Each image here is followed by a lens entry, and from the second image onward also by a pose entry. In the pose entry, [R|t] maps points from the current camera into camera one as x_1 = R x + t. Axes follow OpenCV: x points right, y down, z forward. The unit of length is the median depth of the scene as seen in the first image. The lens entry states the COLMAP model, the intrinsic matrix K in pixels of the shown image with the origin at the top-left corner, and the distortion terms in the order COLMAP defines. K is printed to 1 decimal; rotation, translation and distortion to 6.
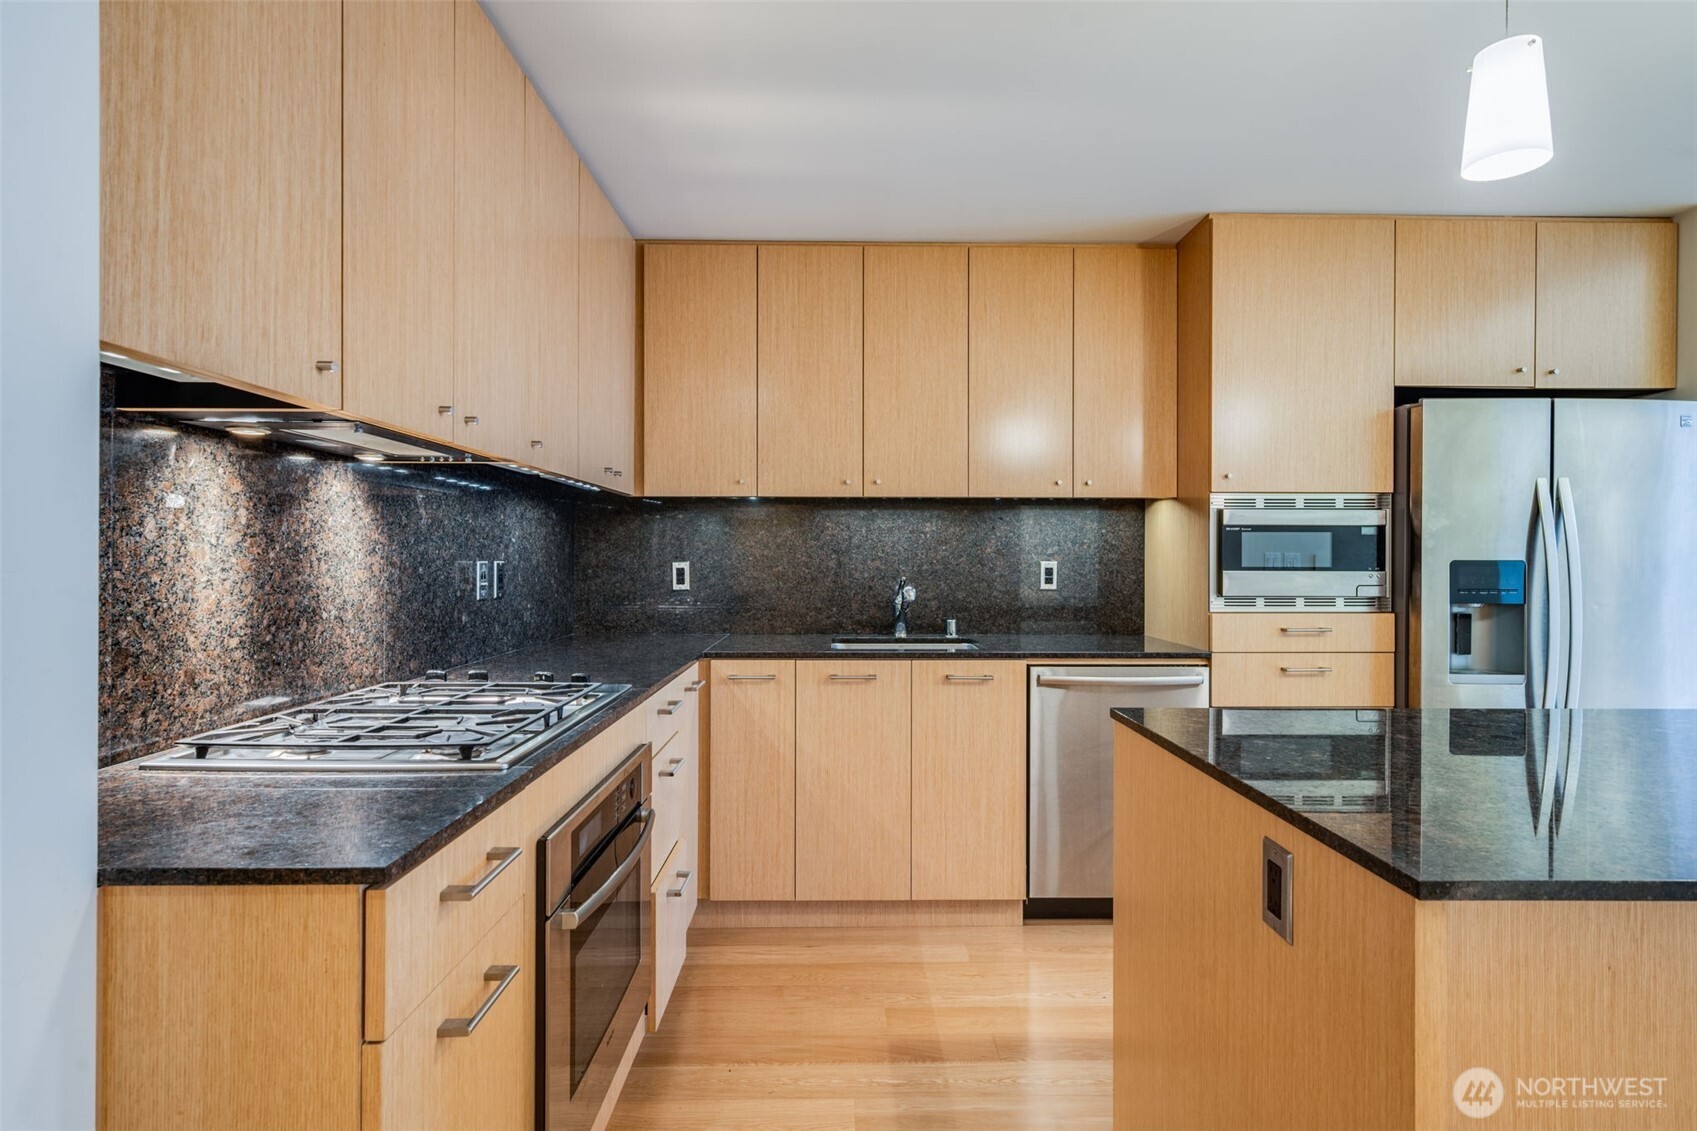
lens RADIAL K [[837.4, 0, 862.2], [0, 837.4, 552.4], [0, 0, 1]] dist [0.003989, 0.000657]
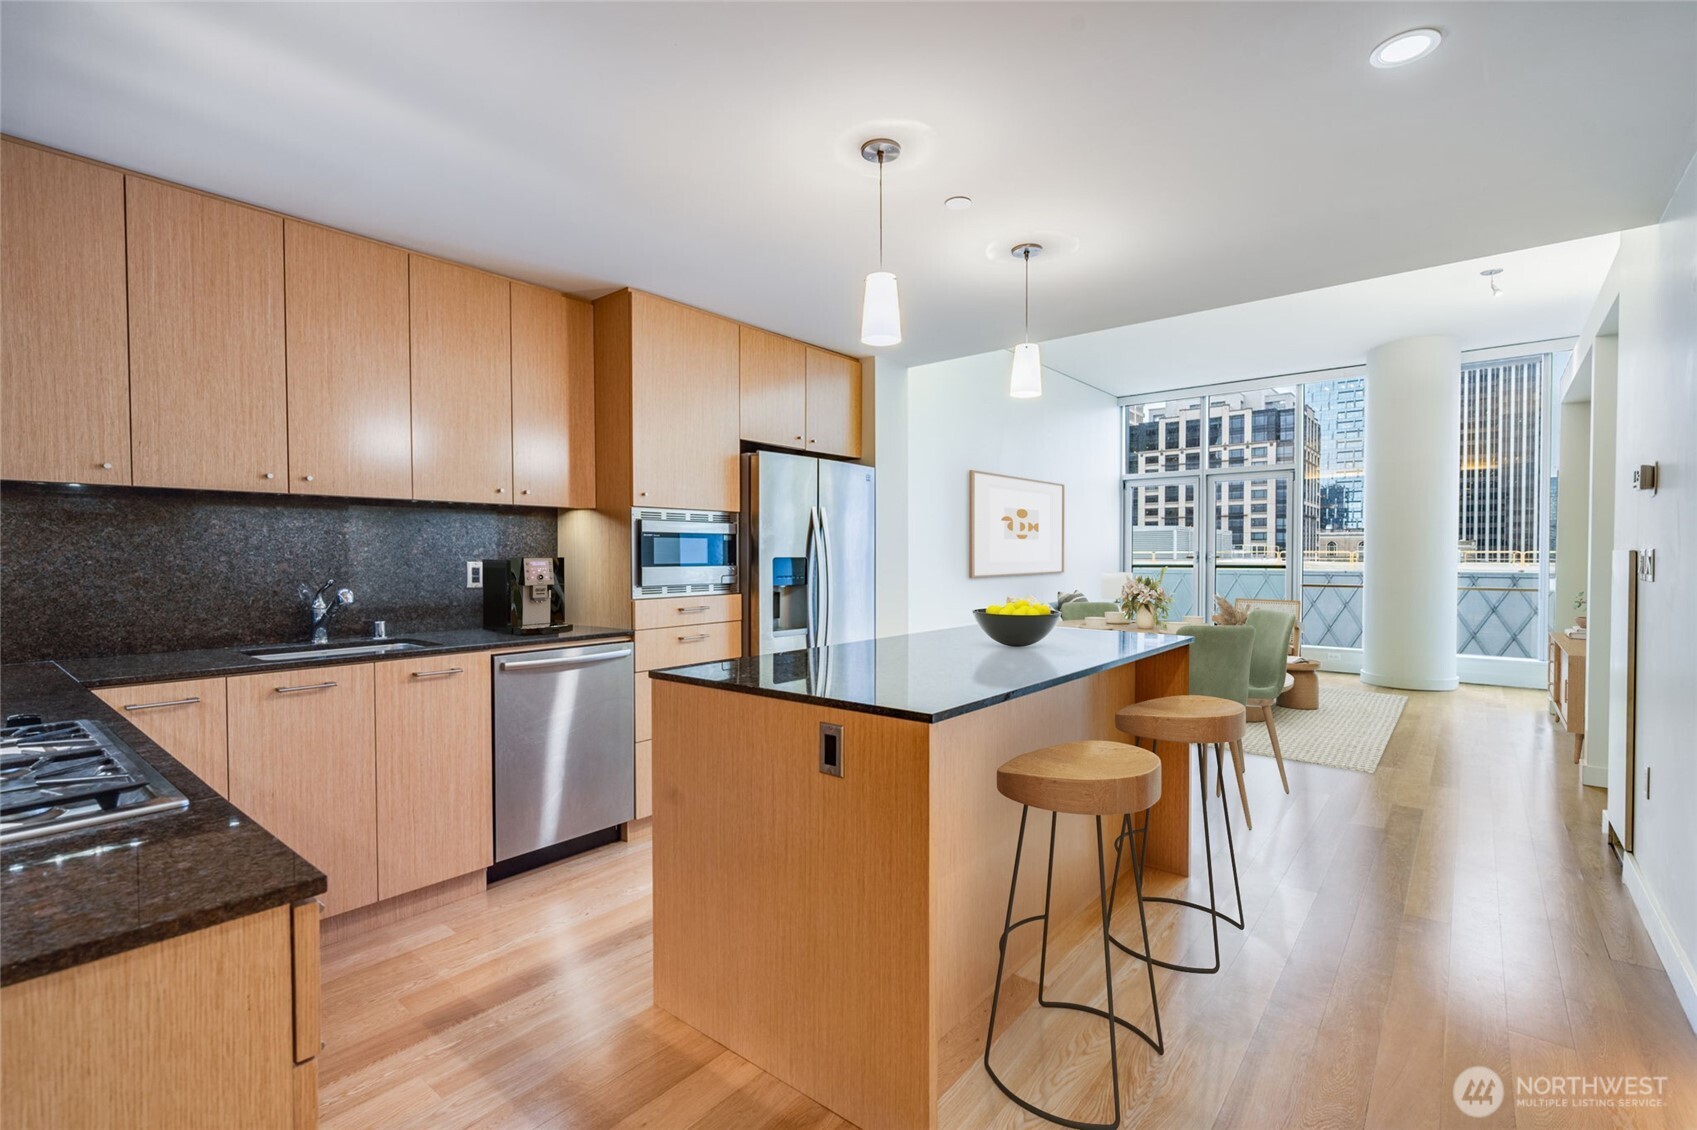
lens RADIAL K [[760.9, 0, 846.9], [0, 760.9, 568.6], [0, 0, 1]] dist [-0.000494, -0.000187]
pose [[0.652636, -0.018337, 0.757450, -0.255287], [0.002978, 0.999761, 0.021637, -0.000225], [-0.757666, -0.011865, 0.652535, -0.011423]]
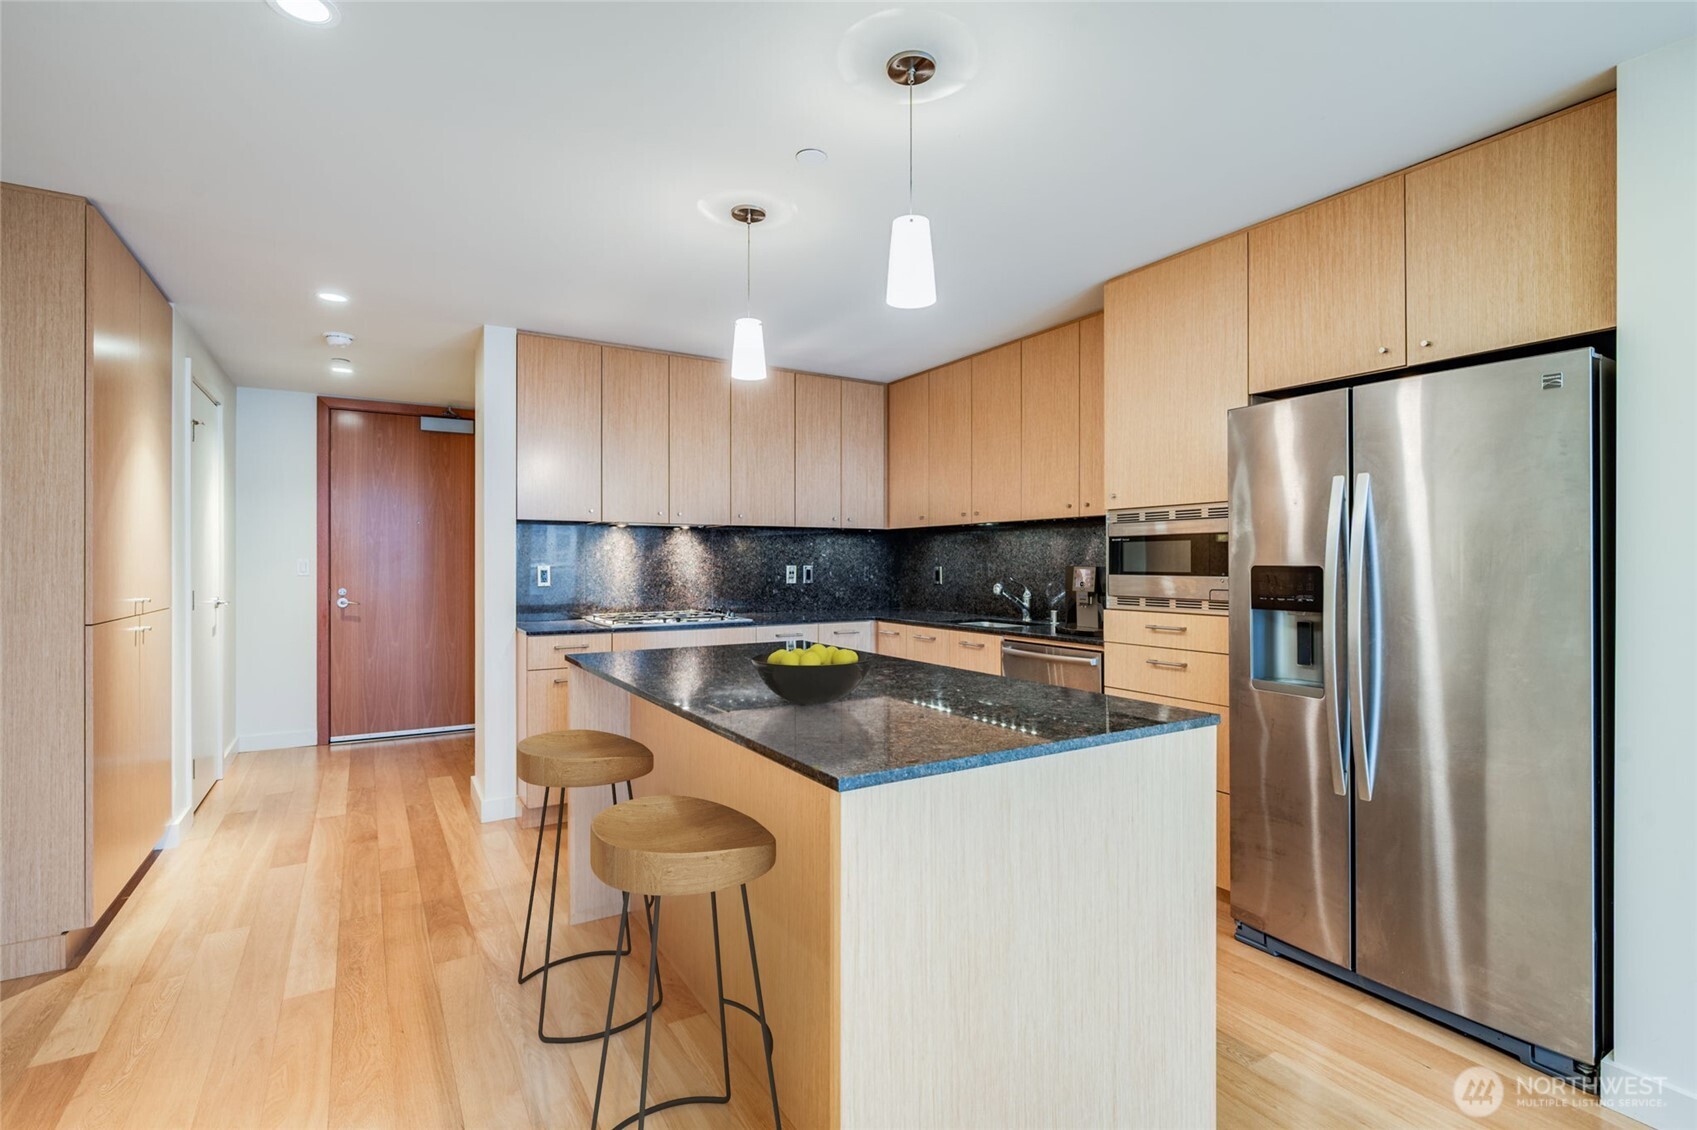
lens RADIAL K [[793.3, 0, 844.3], [0, 793.3, 556.4], [0, 0, 1]] dist [-0.000144, -0.000108]
pose [[0.503730, -0.008752, -0.863817, 1.221668], [0.005020, 0.999961, -0.007204, 0.002101], [0.863846, -0.000708, 0.503755, 0.091022]]
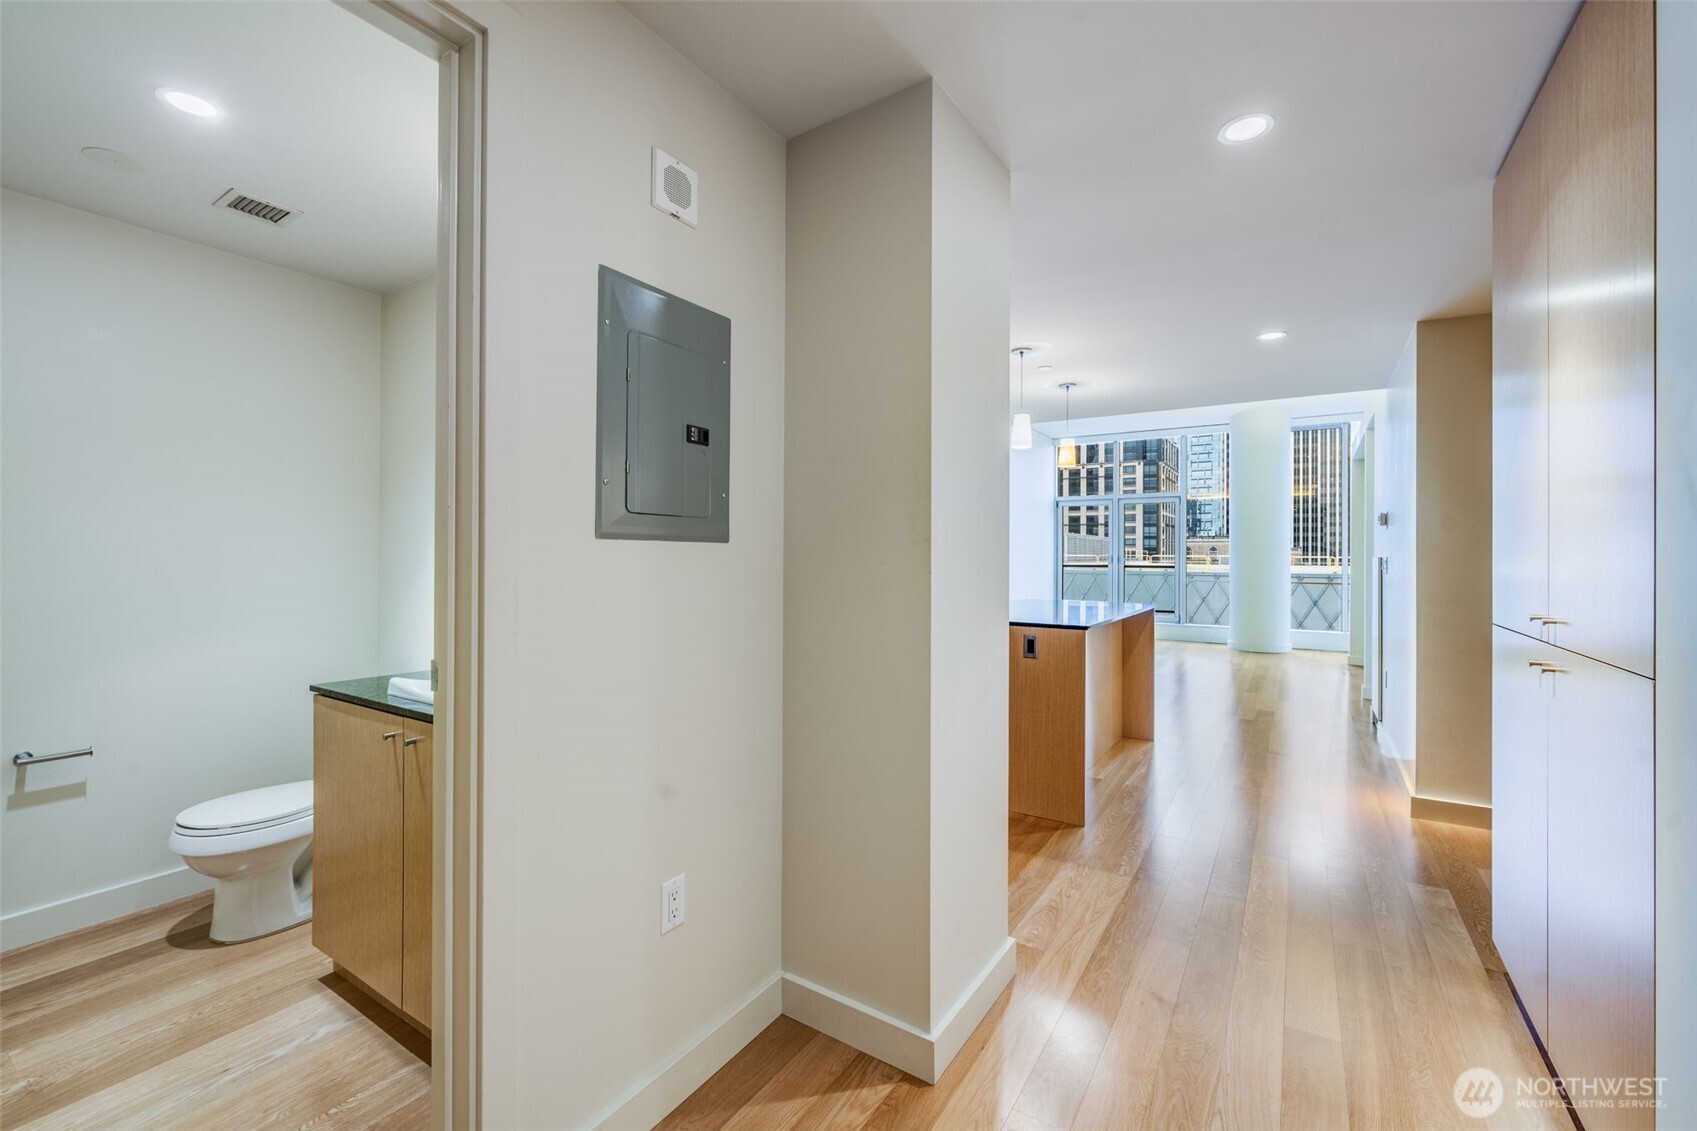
lens RADIAL K [[698.7, 0, 843.5], [0, 698.7, 553.6], [0, 0, 1]] dist [-0.006727, -0.000370]
pose [[0.566069, 0.002337, 0.824354, -0.988417], [-0.004108, 0.999992, -0.000014, -0.002693], [-0.824347, -0.003378, 0.566074, -0.024931]]
